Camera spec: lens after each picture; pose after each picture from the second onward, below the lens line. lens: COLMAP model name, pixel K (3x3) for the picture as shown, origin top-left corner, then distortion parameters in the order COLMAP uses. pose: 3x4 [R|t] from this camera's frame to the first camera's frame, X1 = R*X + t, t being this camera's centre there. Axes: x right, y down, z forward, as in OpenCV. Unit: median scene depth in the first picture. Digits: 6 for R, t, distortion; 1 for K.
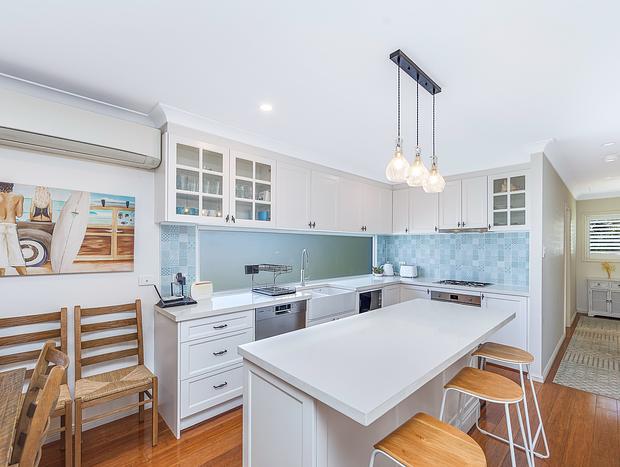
lens RADIAL K [[282.1, 0, 310.7], [0, 282.1, 248.1], [0, 0, 1]] dist [0.000783, 0.000803]
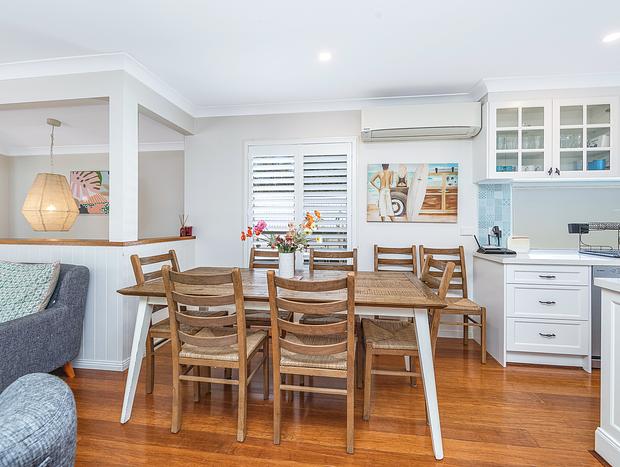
lens RADIAL K [[282.1, 0, 320.2], [0, 282.1, 222.0], [0, 0, 1]] dist [0.000783, 0.000803]
pose [[0.640779, 0.001967, -0.767723, -0.063738], [-0.006731, 0.999973, -0.003056, 0.086900], [0.767696, 0.007125, 0.640775, -0.256672]]
